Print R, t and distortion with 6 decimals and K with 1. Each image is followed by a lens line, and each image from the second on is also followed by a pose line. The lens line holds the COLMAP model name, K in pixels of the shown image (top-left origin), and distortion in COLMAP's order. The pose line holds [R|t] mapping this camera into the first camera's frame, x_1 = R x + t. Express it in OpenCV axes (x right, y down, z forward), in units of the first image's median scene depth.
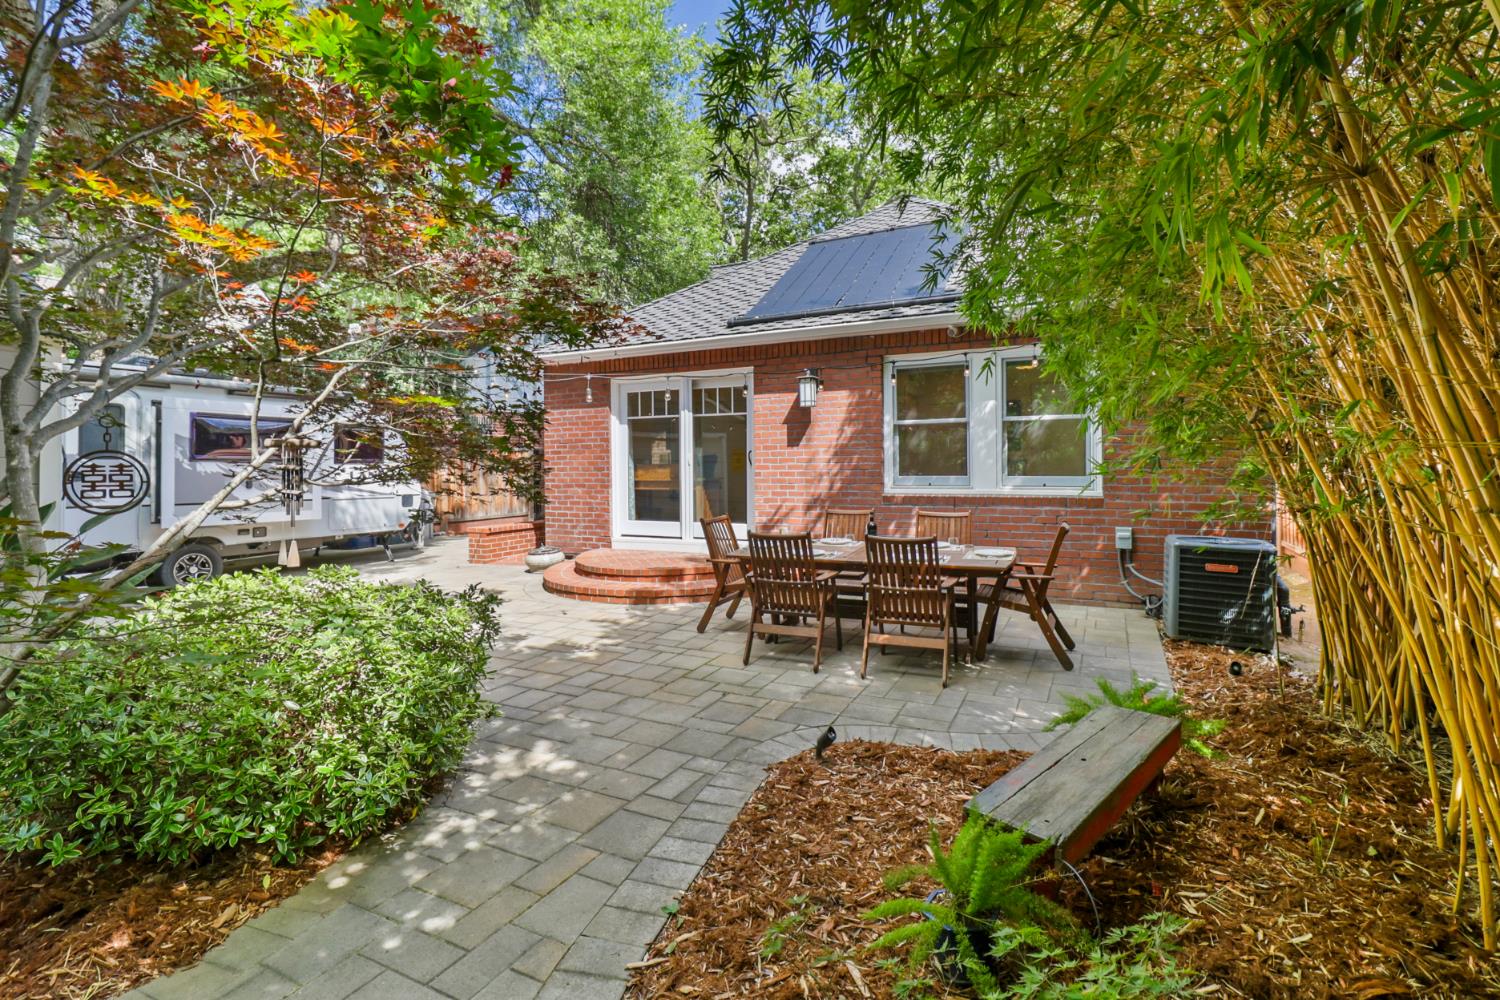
lens RADIAL K [[703.2, 0, 749.5], [0, 703.2, 467.5], [0, 0, 1]] dist [0.005165, -0.003156]
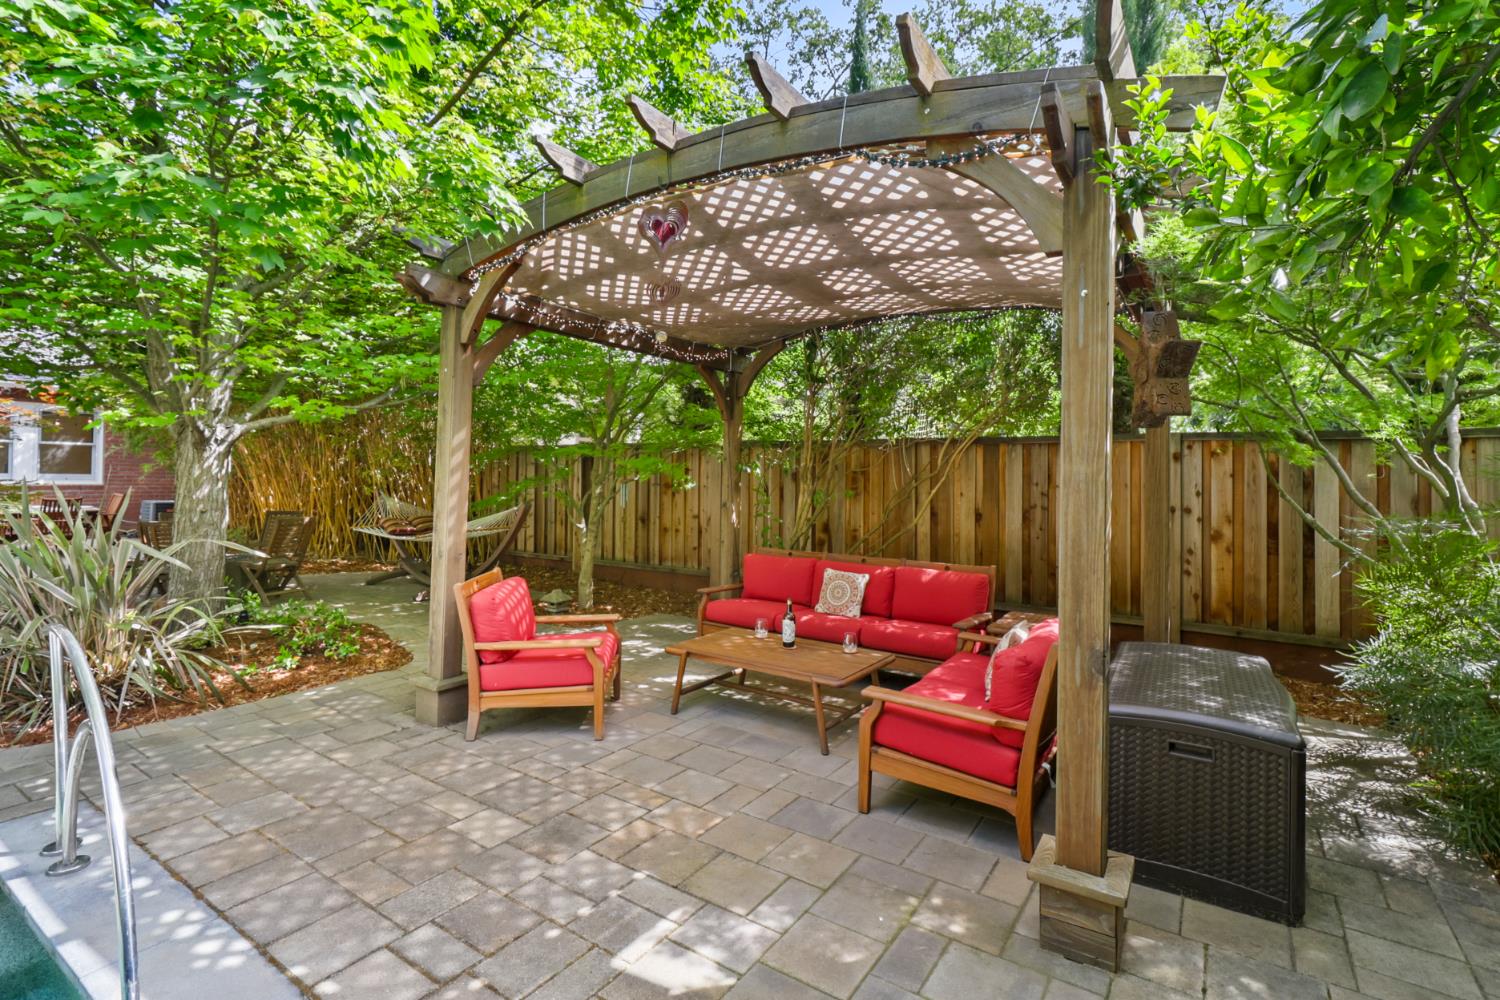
lens RADIAL K [[703.2, 0, 759.6], [0, 703.2, 476.7], [0, 0, 1]] dist [0.005165, -0.003156]
pose [[0.112877, 0.006494, 0.993588, -1.197328], [-0.013104, 0.999901, -0.005047, 0.003393], [-0.993523, -0.012450, 0.112951, -1.027806]]
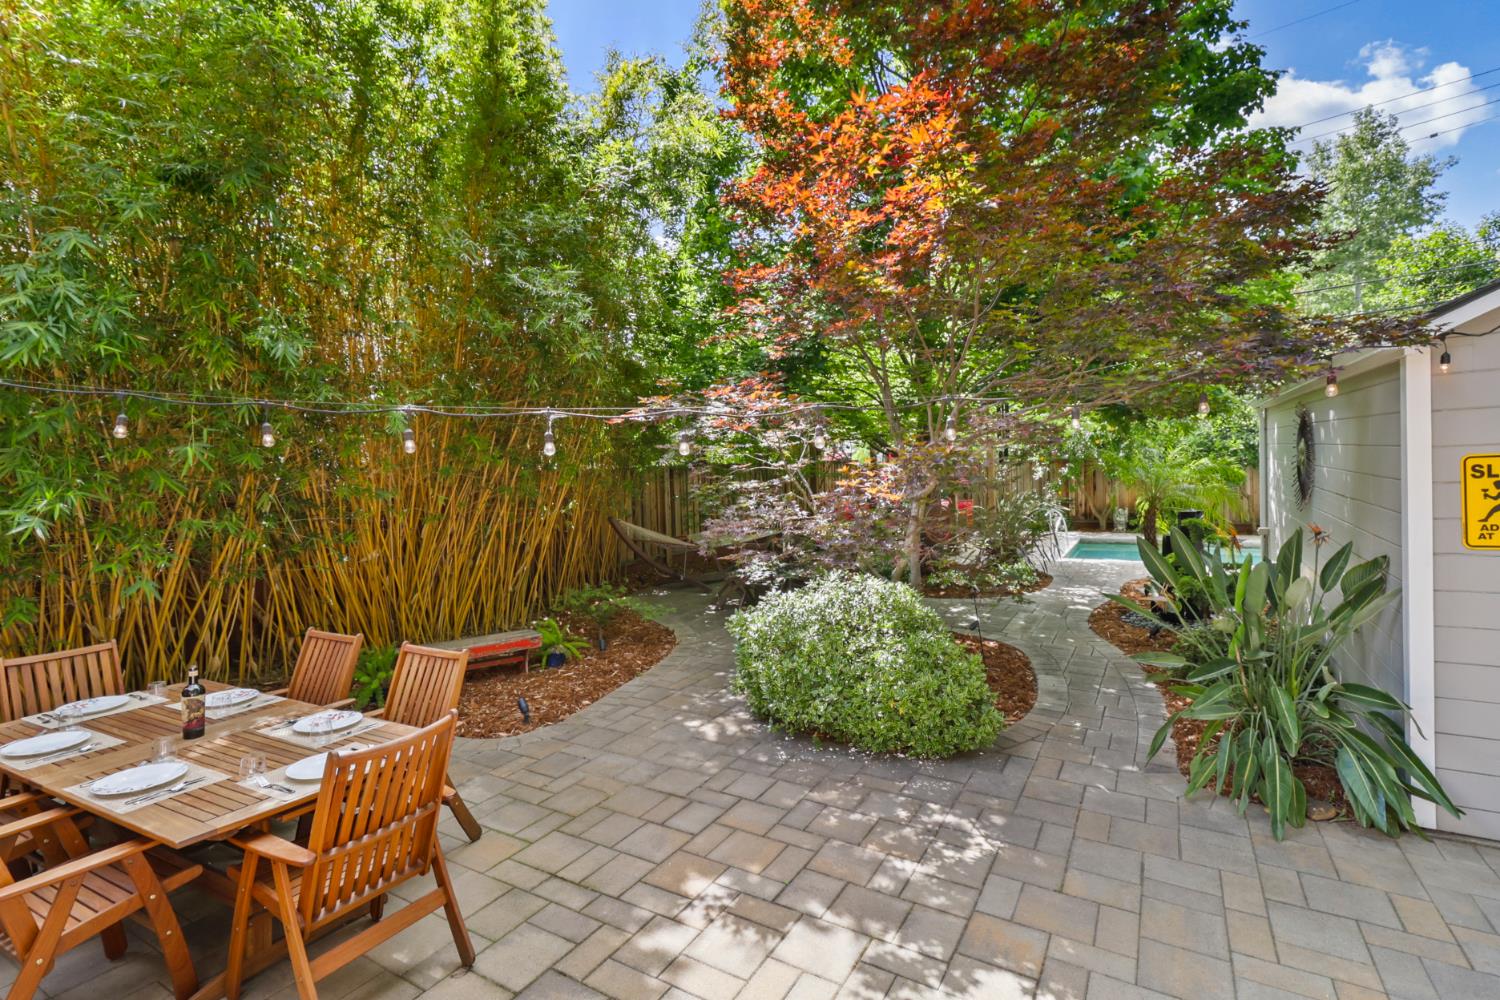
lens RADIAL K [[703.2, 0, 750.1], [0, 703.2, 478.6], [0, 0, 1]] dist [0.005165, -0.003156]
pose [[-0.997399, 0.037933, 0.061281, -0.233304], [0.039533, 0.998903, 0.025111, -0.064987], [-0.060261, 0.027469, -0.997805, 1.158210]]
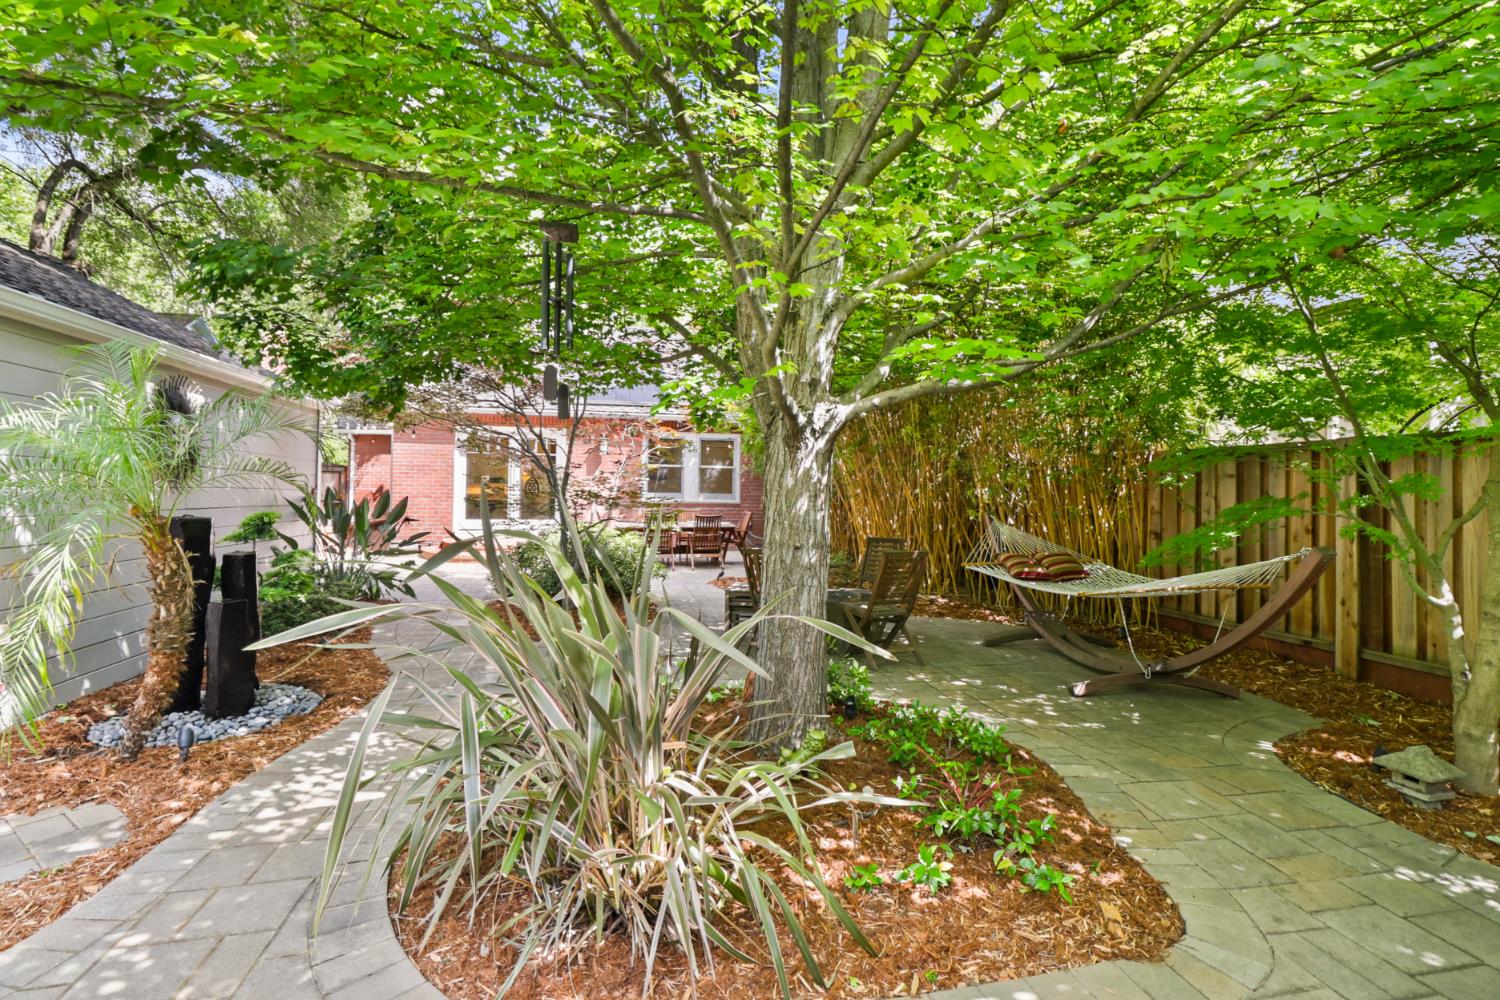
lens RADIAL K [[703.2, 0, 751.6], [0, 703.2, 480.8], [0, 0, 1]] dist [0.005165, -0.003156]
pose [[0.764798, 0.026037, 0.643744, -0.849863], [-0.018611, 0.999659, -0.018322, 0.009149], [-0.644001, 0.002032, 0.765022, -0.698836]]
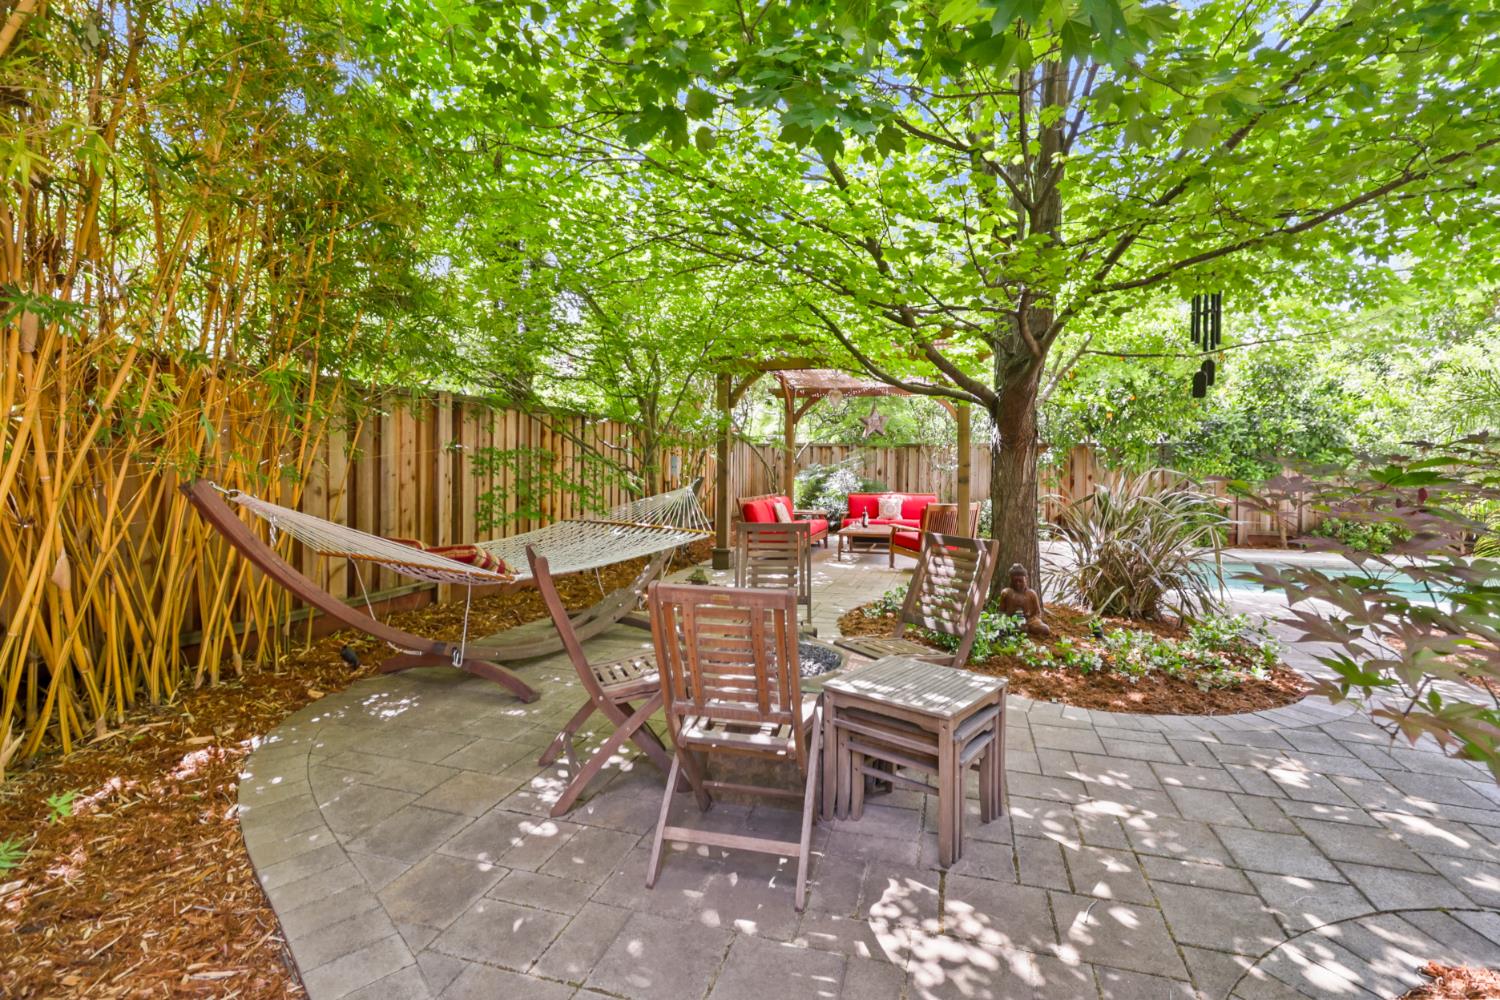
lens RADIAL K [[703.2, 0, 749.5], [0, 703.2, 471.2], [0, 0, 1]] dist [0.005165, -0.003156]
pose [[-0.983192, 0.001833, -0.182567, -0.120753], [-0.000780, 0.999898, 0.014237, 0.018276], [0.182575, 0.014140, -0.983090, 0.305937]]
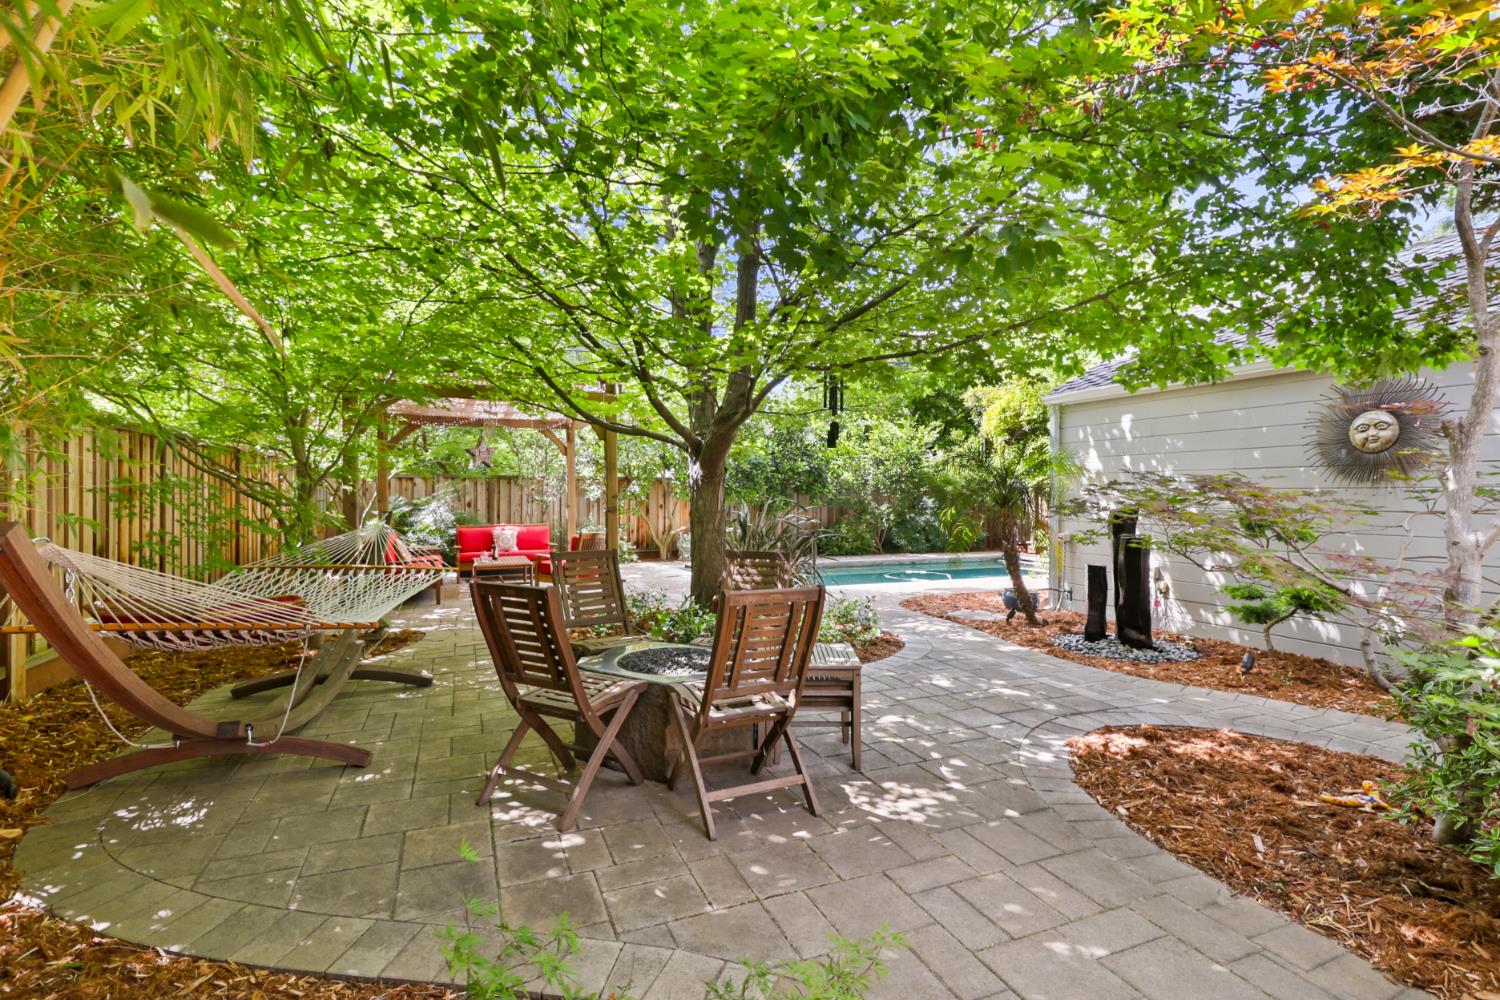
lens RADIAL K [[703.2, 0, 751.4], [0, 703.2, 501.1], [0, 0, 1]] dist [0.005165, -0.003156]
pose [[-0.645516, 0.010951, -0.763668, 0.124314], [0.002144, 0.999919, 0.012527, 0.017518], [0.763744, 0.006449, -0.645487, 0.259430]]
